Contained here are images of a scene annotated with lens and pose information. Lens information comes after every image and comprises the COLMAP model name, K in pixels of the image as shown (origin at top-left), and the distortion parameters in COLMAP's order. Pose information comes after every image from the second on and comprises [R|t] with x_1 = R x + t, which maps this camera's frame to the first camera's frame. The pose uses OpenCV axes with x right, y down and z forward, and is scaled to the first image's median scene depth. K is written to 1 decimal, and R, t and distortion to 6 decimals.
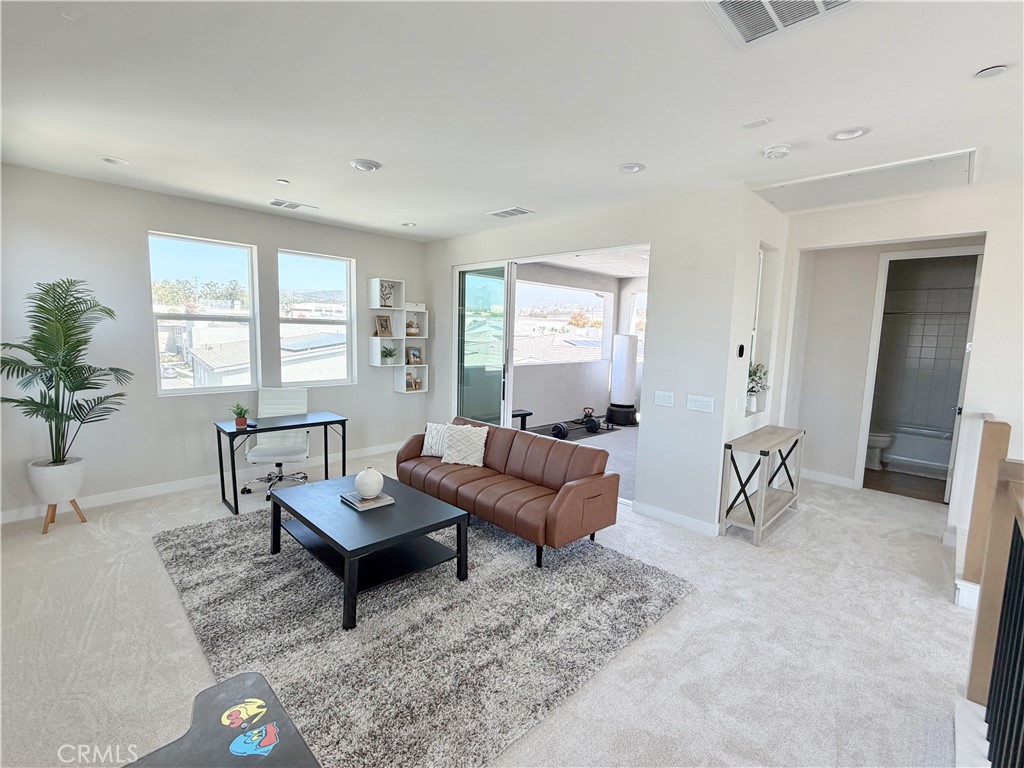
lens RADIAL K [[462.2, 0, 508.0], [0, 462.2, 381.9], [0, 0, 1]] dist [-0.005067, -0.000015]
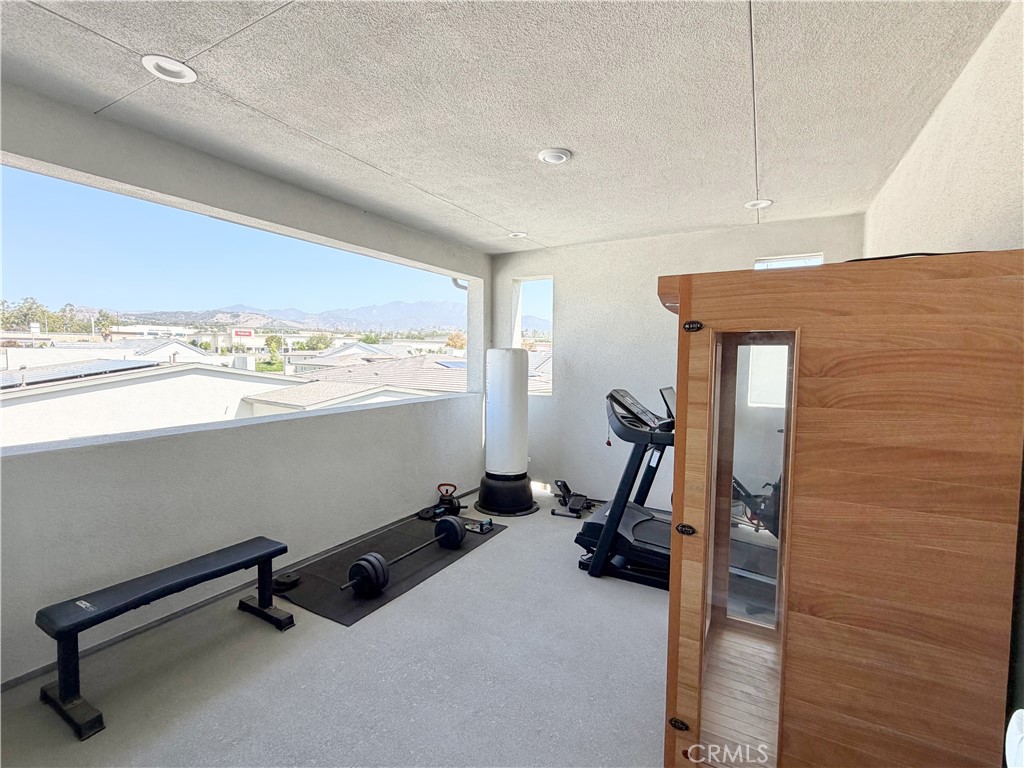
lens RADIAL K [[462.2, 0, 514.6], [0, 462.2, 381.7], [0, 0, 1]] dist [-0.005067, -0.000015]
pose [[0.962789, -0.034402, 0.268057, 0.061533], [0.046984, 0.998068, -0.040665, -0.020973], [-0.266140, 0.051747, 0.962544, 0.251591]]
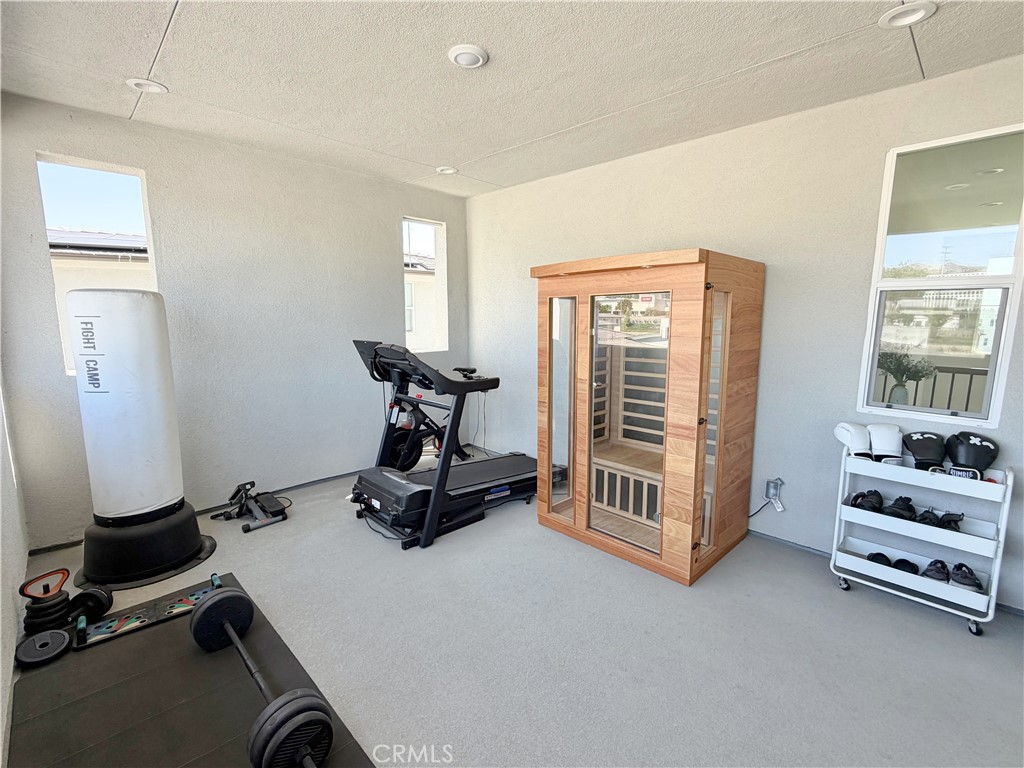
lens RADIAL K [[462.2, 0, 514.6], [0, 462.2, 384.0], [0, 0, 1]] dist [-0.005067, -0.000015]
pose [[0.017745, -0.176277, 0.984181, -0.029750], [0.099871, 0.979725, 0.173679, -0.036921], [-0.994842, 0.095209, 0.034990, 0.399054]]
